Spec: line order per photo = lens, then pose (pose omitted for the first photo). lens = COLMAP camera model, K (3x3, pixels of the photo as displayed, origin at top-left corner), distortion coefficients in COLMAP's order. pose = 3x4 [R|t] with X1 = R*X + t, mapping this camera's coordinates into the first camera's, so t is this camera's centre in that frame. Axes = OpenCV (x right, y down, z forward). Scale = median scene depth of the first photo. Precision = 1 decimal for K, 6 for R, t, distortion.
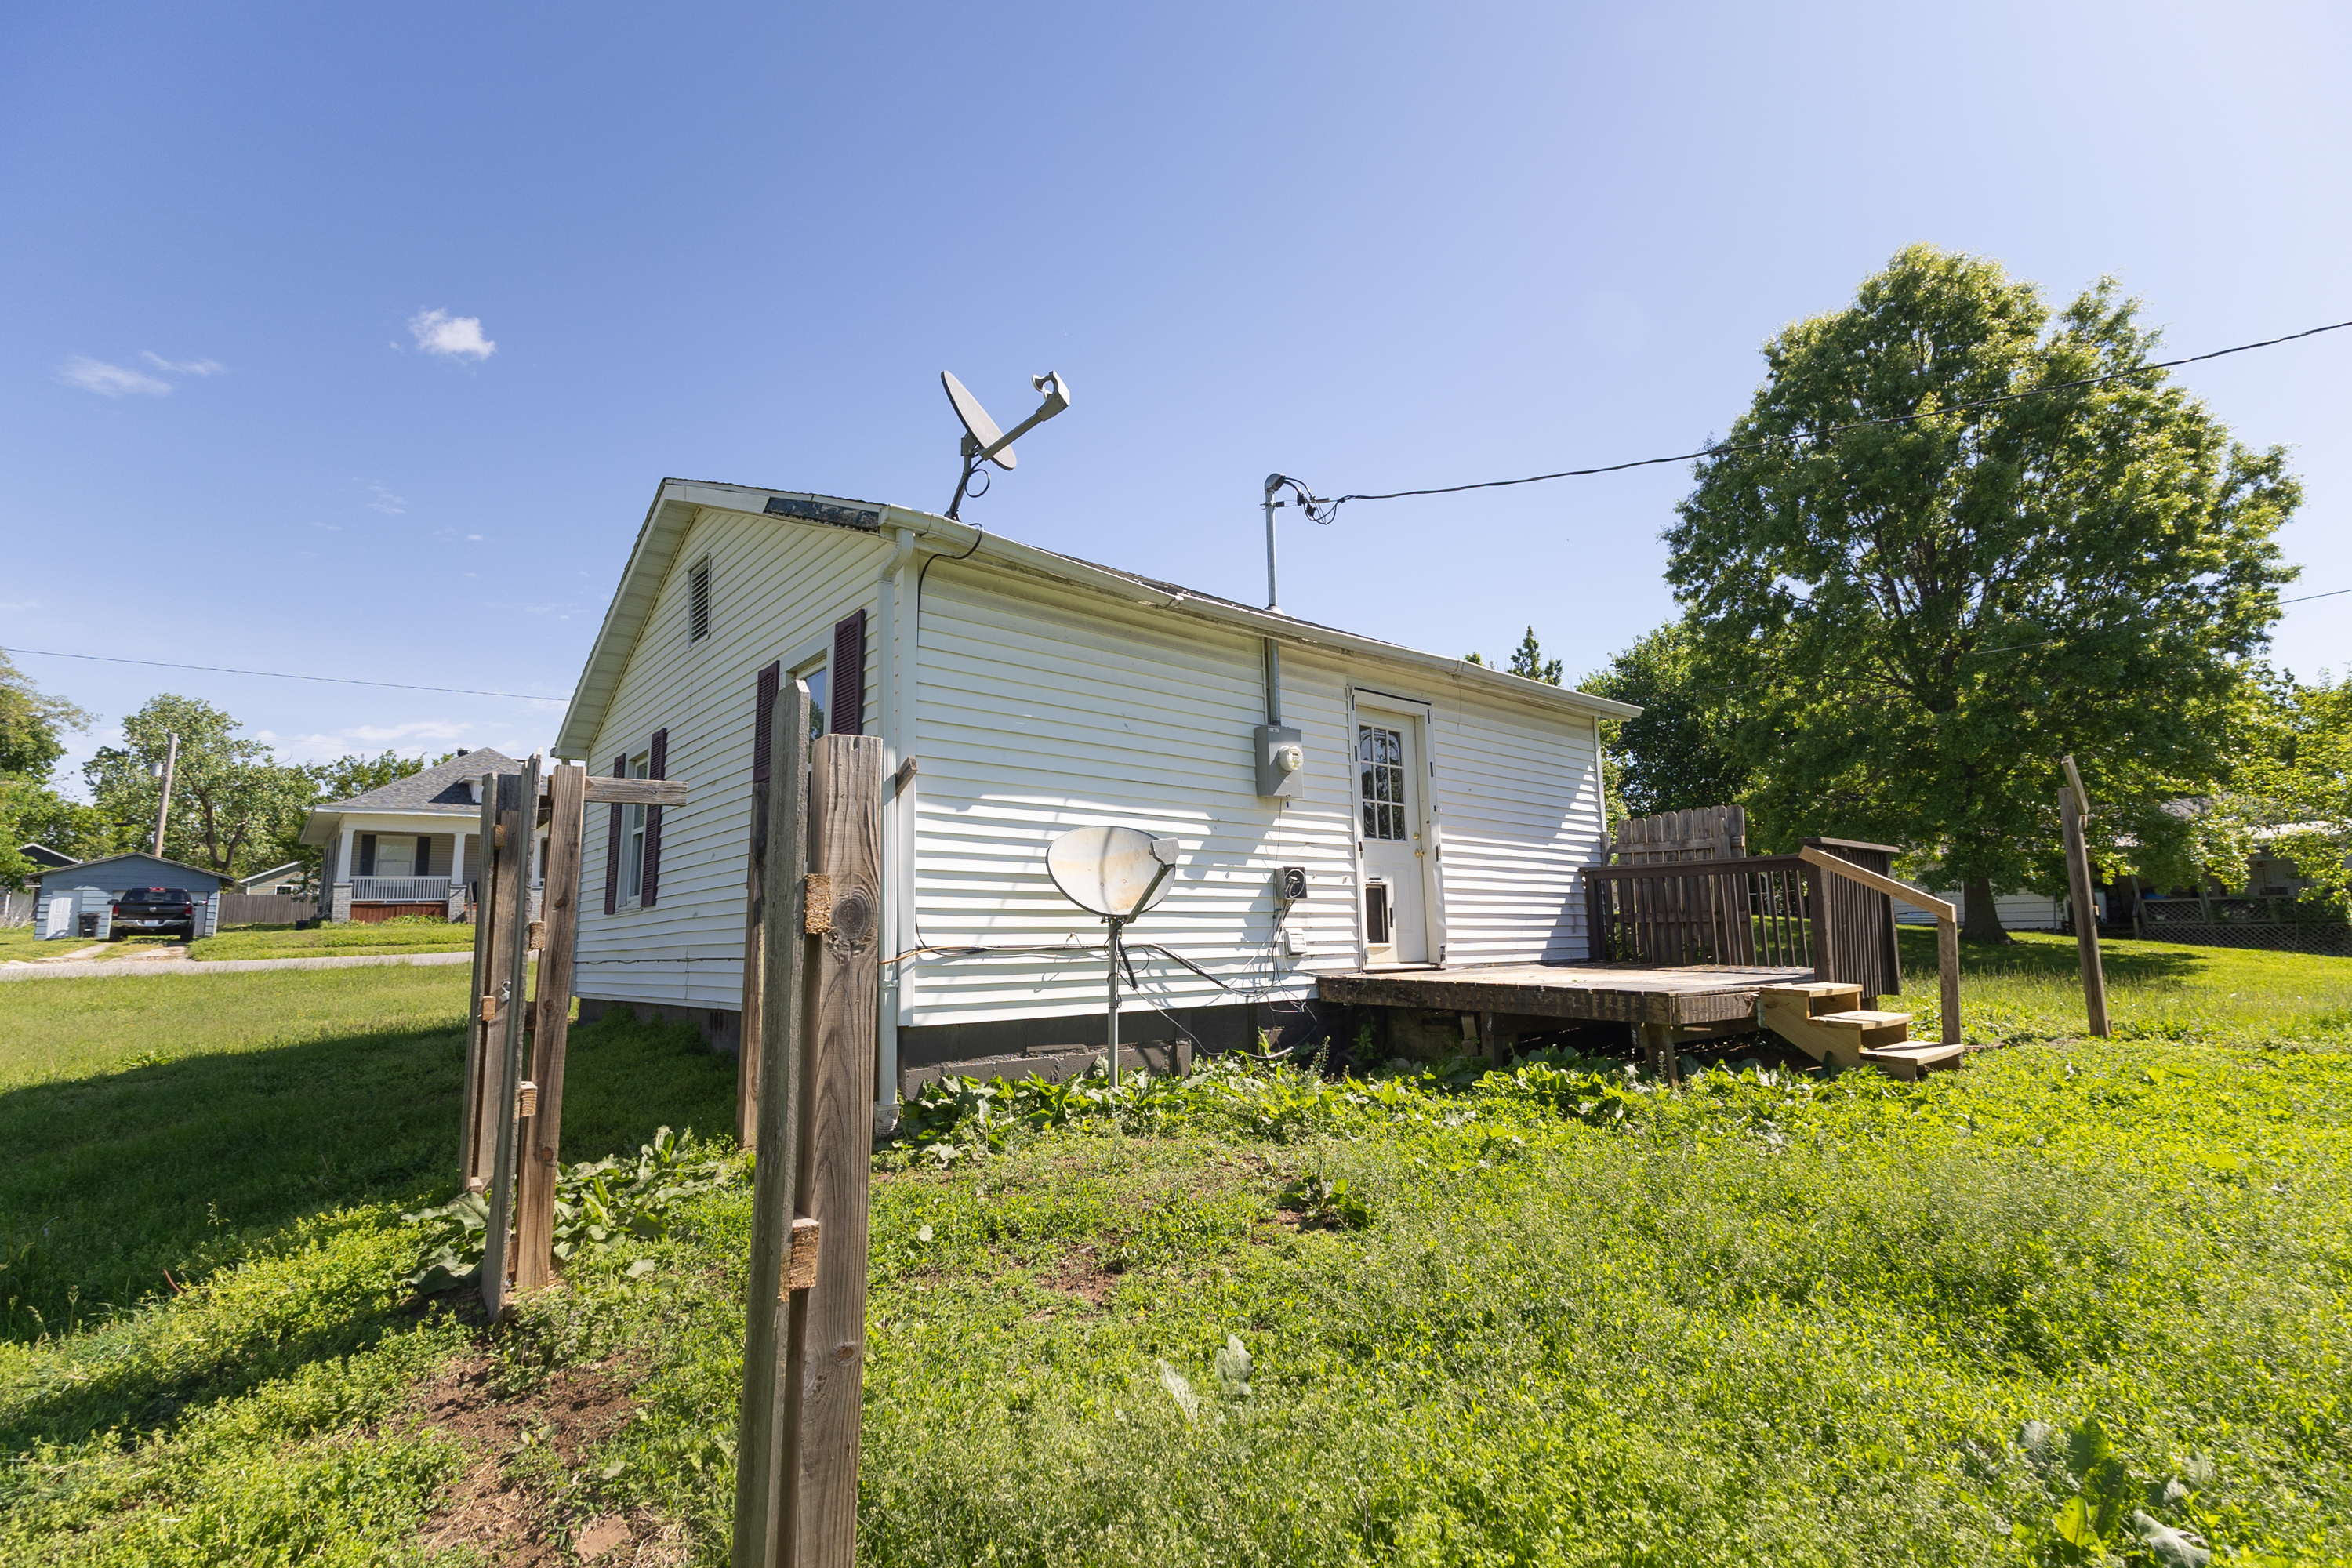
lens RADIAL K [[1053.5, 0, 1149.1], [0, 1053.5, 795.4], [0, 0, 1]] dist [0.022591, -0.000154]
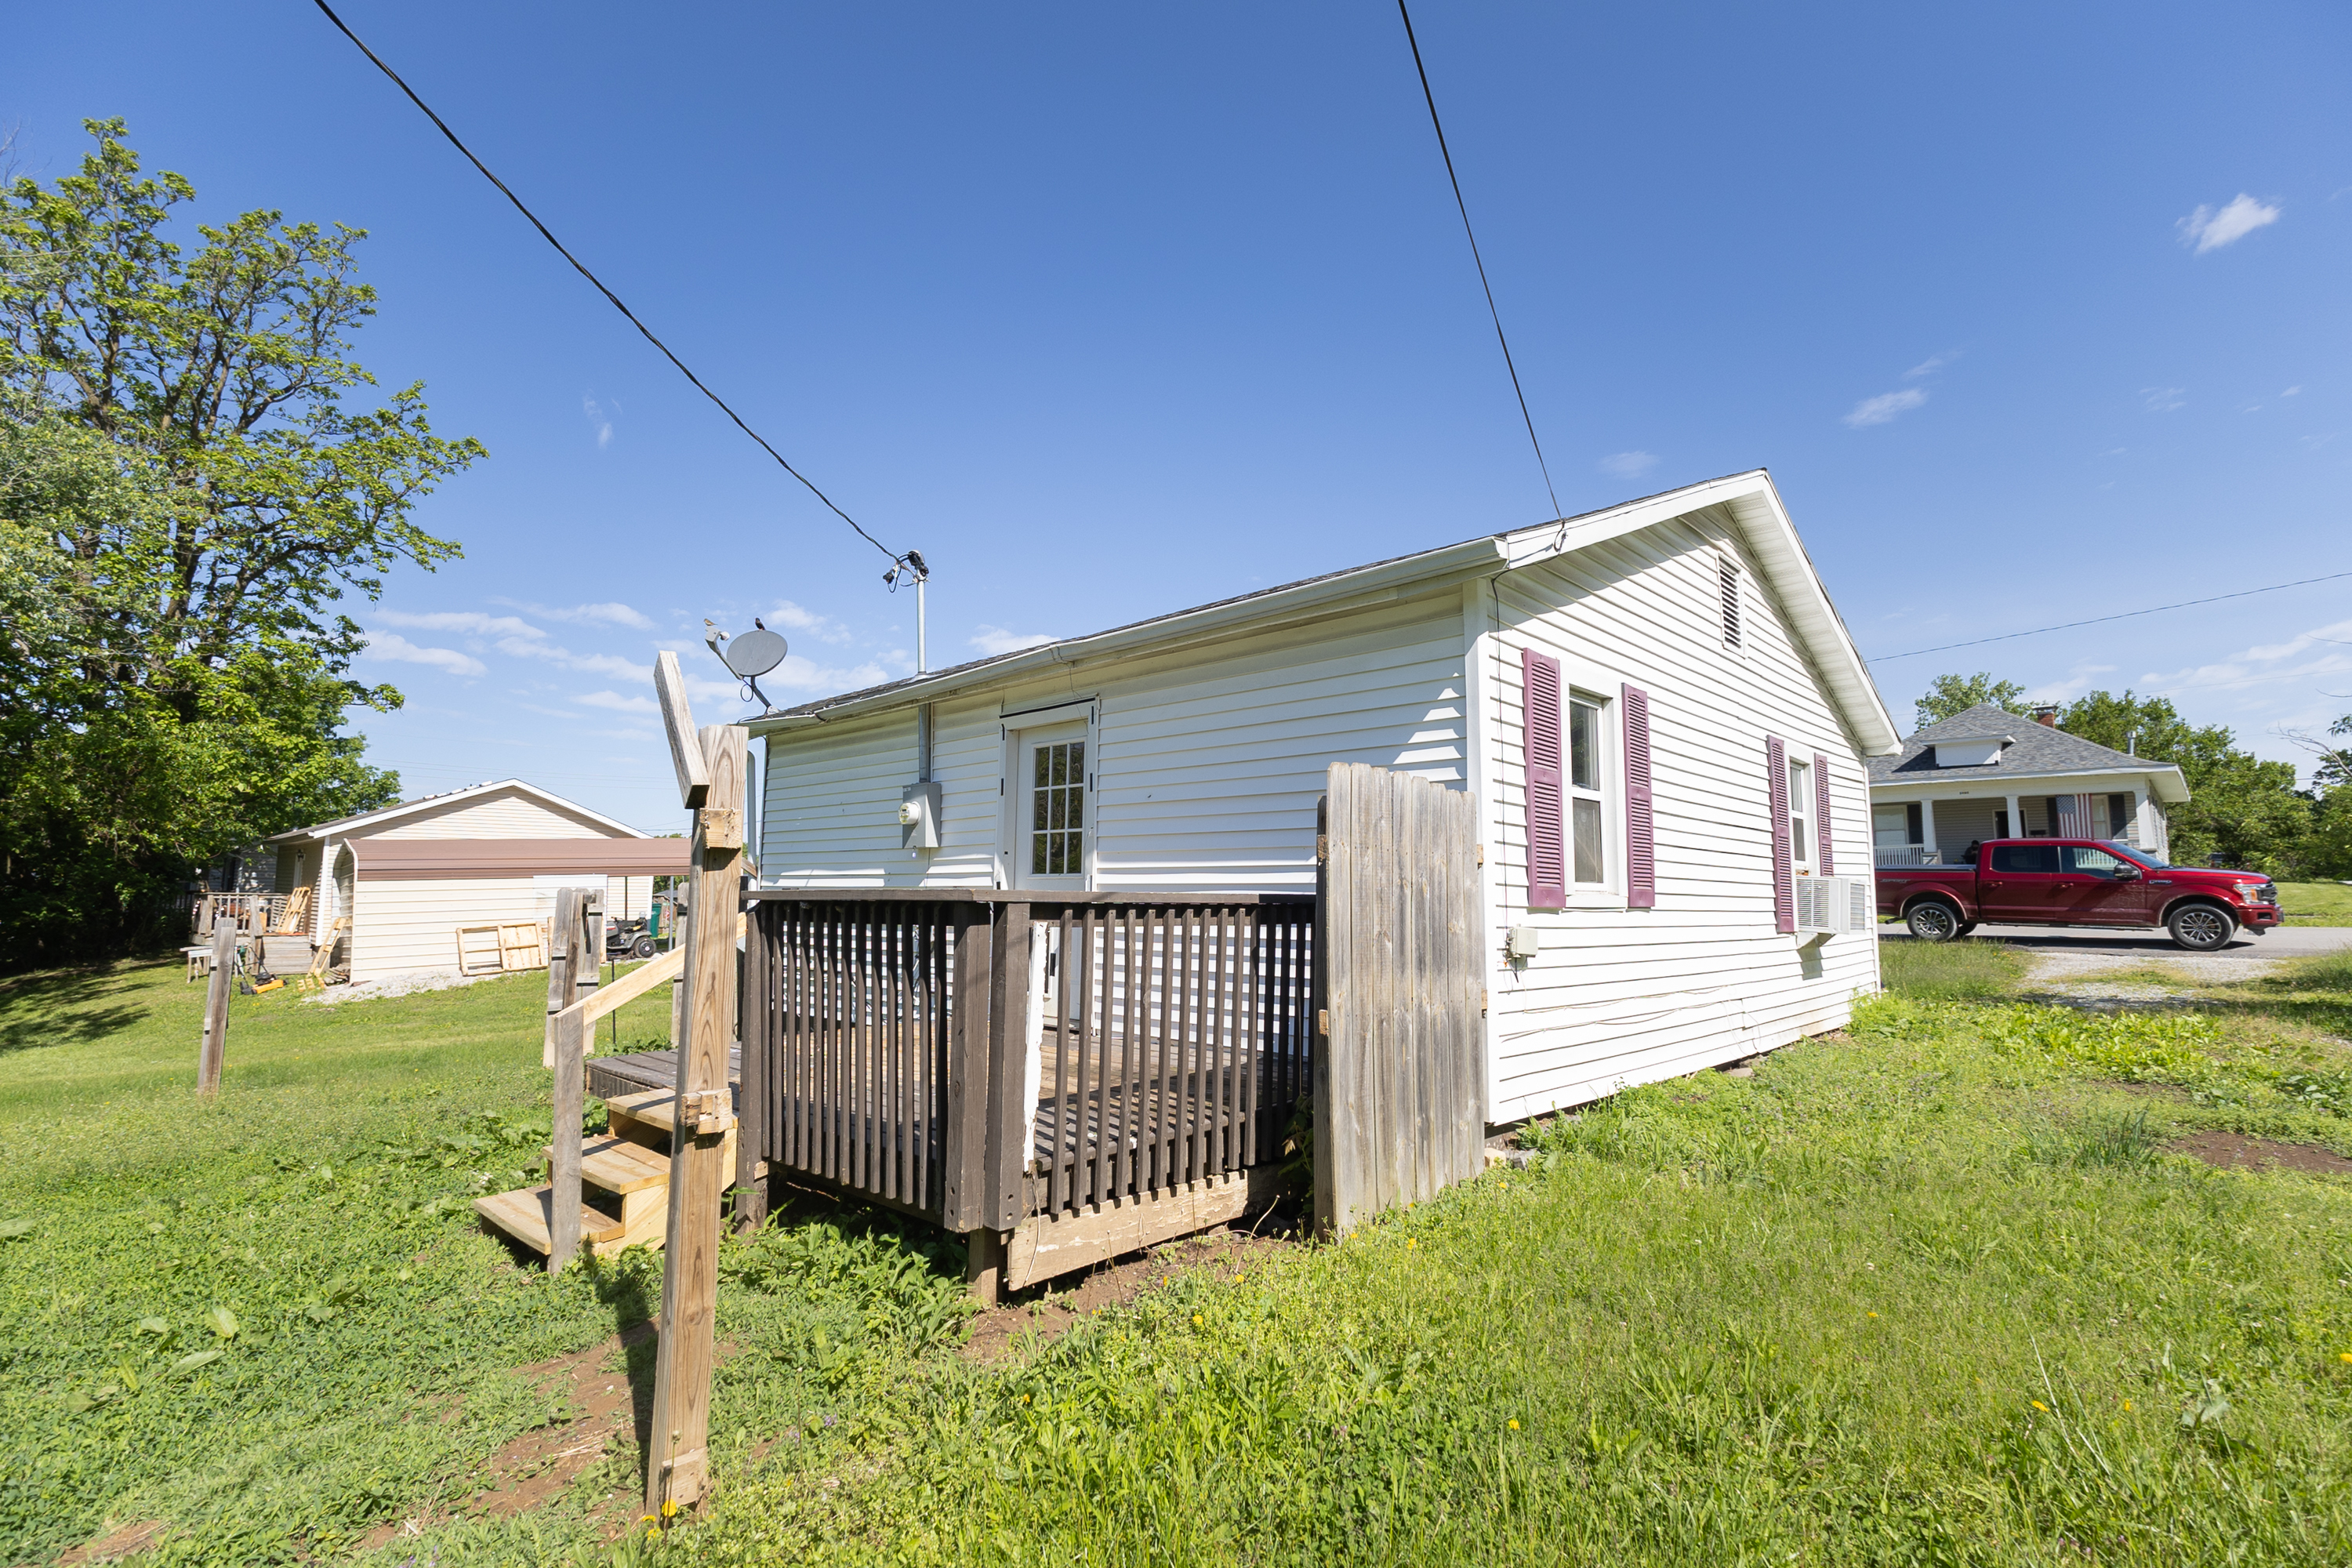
lens RADIAL K [[1106.5, 0, 1176.7], [0, 1106.5, 775.4], [0, 0, 1]] dist [0.005971, -0.000657]
pose [[0.116406, -0.099949, -0.988160, 1.135454], [0.128290, 0.988102, -0.084830, 0.051811], [0.984881, -0.116896, 0.127843, 0.980234]]
